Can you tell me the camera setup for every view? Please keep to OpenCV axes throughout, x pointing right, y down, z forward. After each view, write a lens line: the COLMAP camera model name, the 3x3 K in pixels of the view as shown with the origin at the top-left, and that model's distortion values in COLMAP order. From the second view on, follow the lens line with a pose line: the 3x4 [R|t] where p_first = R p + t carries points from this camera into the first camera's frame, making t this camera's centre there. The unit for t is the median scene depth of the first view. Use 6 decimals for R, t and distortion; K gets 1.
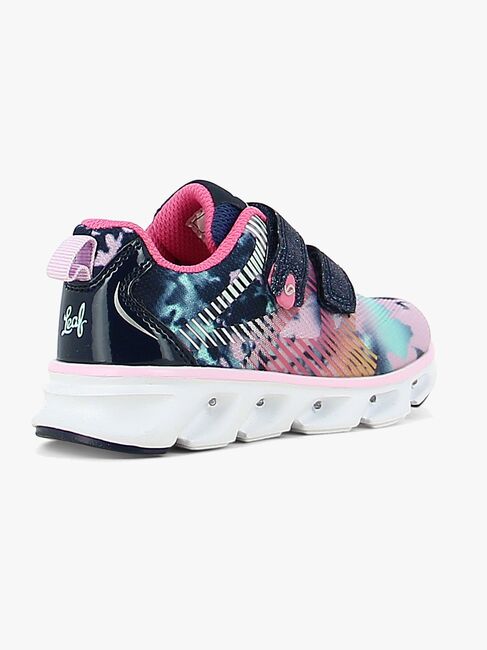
lens RADIAL K [[2921.8, 0, 242.0], [0, 2921.8, 323.8], [0, 0, 1]] dist [-1.431852, 0.000000]
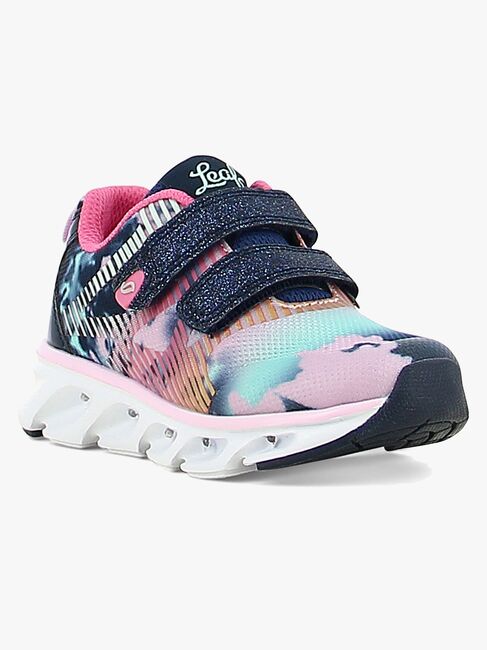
lens RADIAL K [[2921.8, 0, 242.7], [0, 2921.8, 323.8], [0, 0, 1]] dist [-1.431852, 0.000000]
pose [[-0.043176, 0.125434, -0.991162, 0.866368], [-0.097880, 0.986783, 0.129143, -0.115238], [0.994261, 0.102591, -0.030328, 1.064657]]
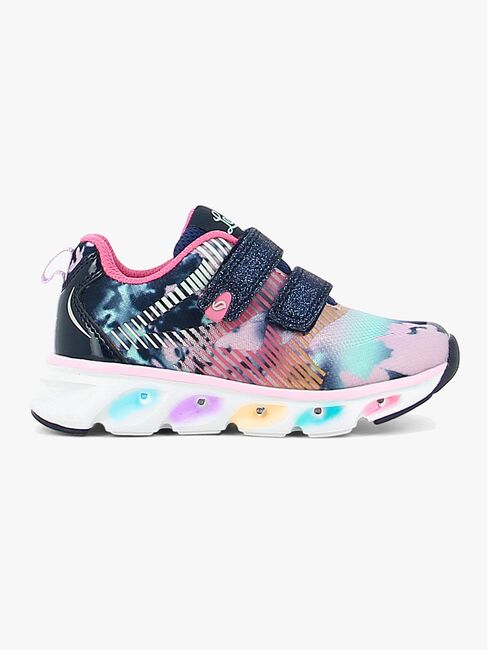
lens RADIAL K [[2921.8, 0, 245.5], [0, 2921.8, 327.2], [0, 0, 1]] dist [-1.431852, 0.000000]
pose [[0.698797, 0.078807, -0.710966, 0.835114], [-0.072576, 0.996595, 0.039133, -0.048618], [0.711629, 0.024253, 0.702137, 0.210773]]
